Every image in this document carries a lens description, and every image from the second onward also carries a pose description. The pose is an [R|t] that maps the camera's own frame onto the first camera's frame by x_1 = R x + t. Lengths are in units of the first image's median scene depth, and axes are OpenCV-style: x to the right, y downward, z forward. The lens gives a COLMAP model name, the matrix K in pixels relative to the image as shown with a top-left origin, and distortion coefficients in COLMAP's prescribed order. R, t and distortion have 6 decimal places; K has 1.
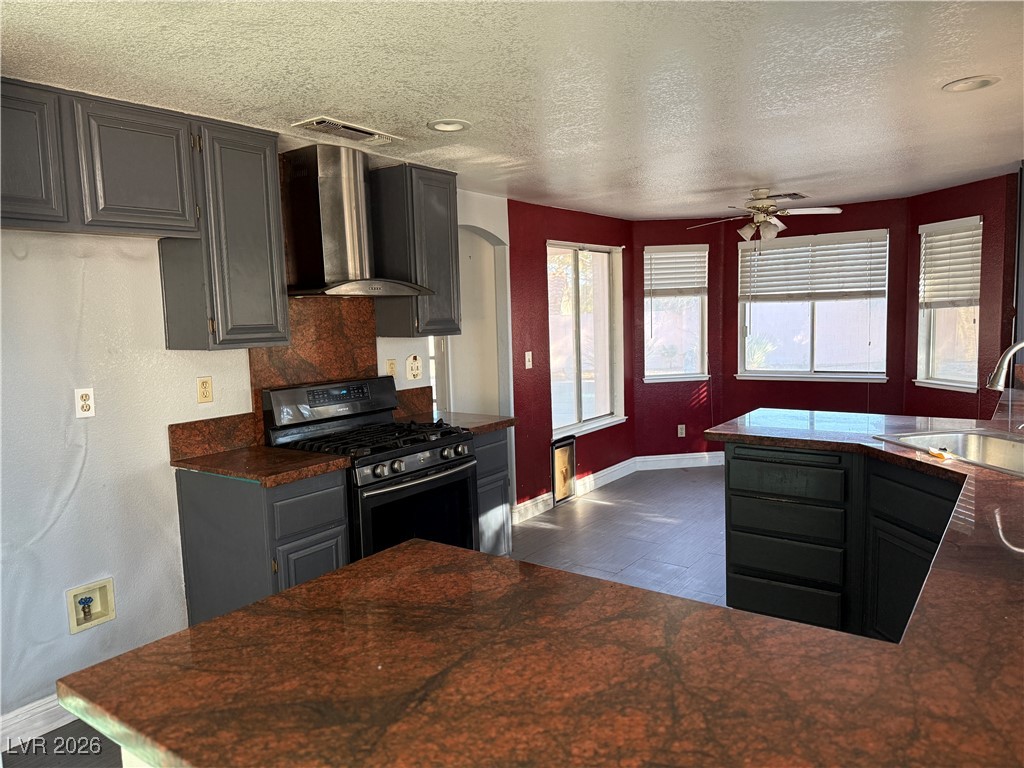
lens RADIAL K [[722.8, 0, 490.4], [0, 722.8, 388.2], [0, 0, 1]] dist [0.070572, -0.058876]
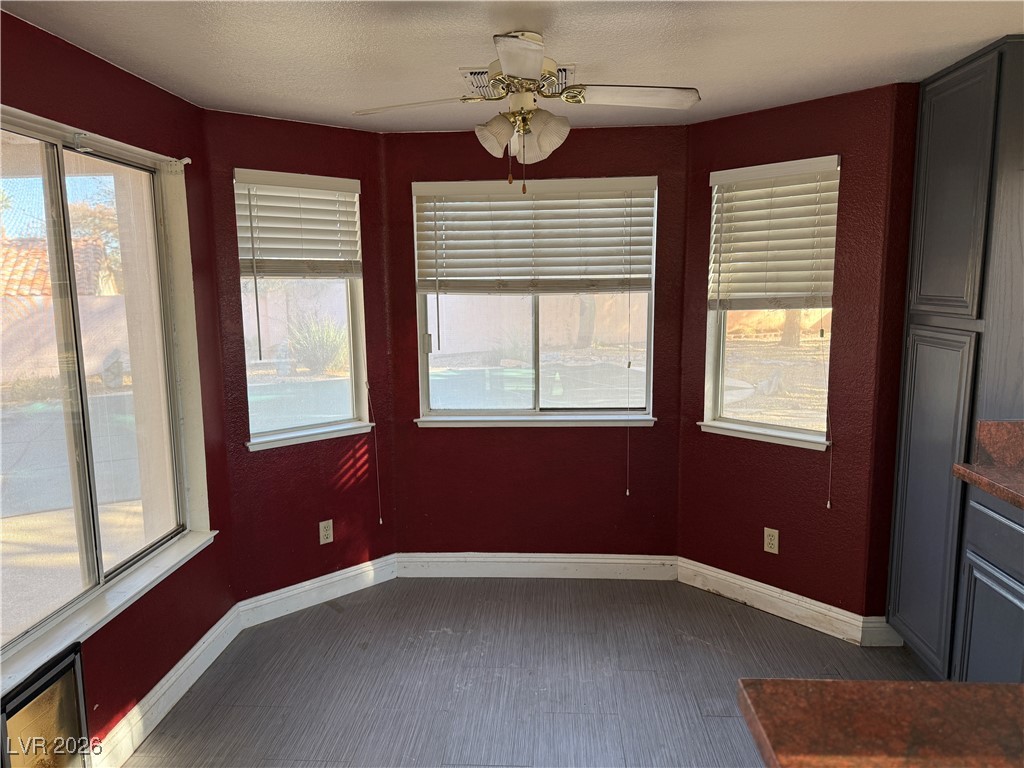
lens RADIAL K [[722.8, 0, 512.4], [0, 722.8, 386.5], [0, 0, 1]] dist [0.070572, -0.058876]
pose [[0.820951, -0.053154, 0.568519, 0.084597], [0.044361, 0.998586, 0.029306, -0.060826], [-0.569273, 0.001161, 0.822148, 0.522089]]
